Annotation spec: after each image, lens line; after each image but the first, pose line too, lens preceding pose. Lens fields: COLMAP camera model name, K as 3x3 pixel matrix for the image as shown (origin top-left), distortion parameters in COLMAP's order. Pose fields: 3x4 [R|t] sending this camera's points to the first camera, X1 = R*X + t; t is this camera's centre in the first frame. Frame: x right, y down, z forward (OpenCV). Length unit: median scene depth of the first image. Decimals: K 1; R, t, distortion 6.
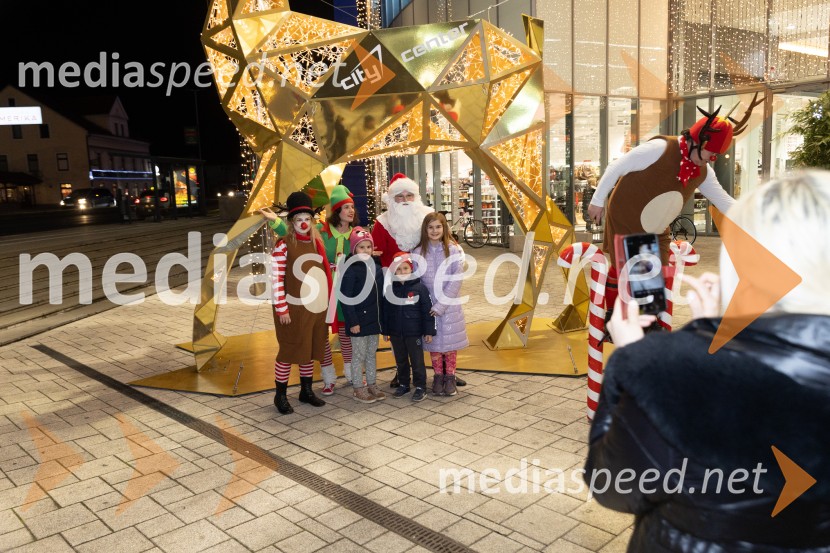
lens RADIAL K [[672.0, 0, 415.7], [0, 672.0, 276.8], [0, 0, 1]] dist [0.003078, 0.014041]
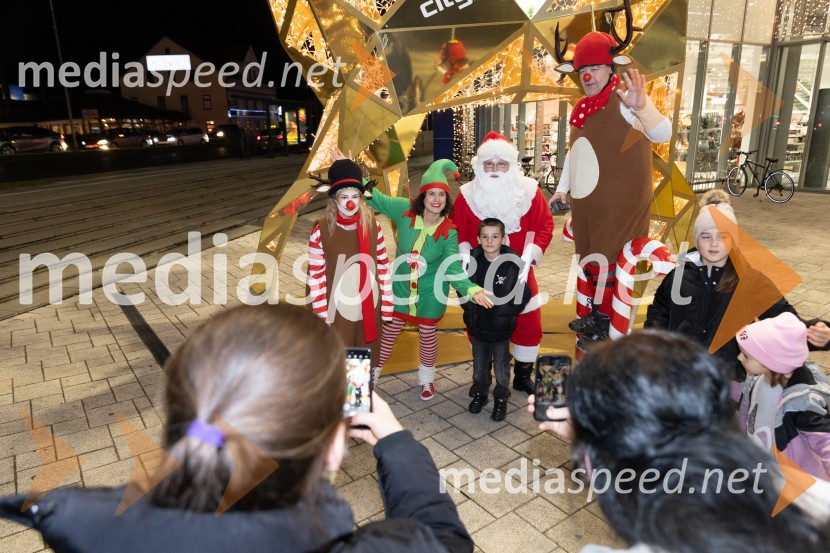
lens RADIAL K [[564.5, 0, 413.4], [0, 564.5, 282.1], [0, 0, 1]] dist [0.000382, -0.004399]
pose [[0.989361, 0.056526, -0.134048, -0.004446], [-0.038064, 0.989909, 0.136499, -0.020843], [0.140411, -0.129945, 0.981529, 0.103690]]
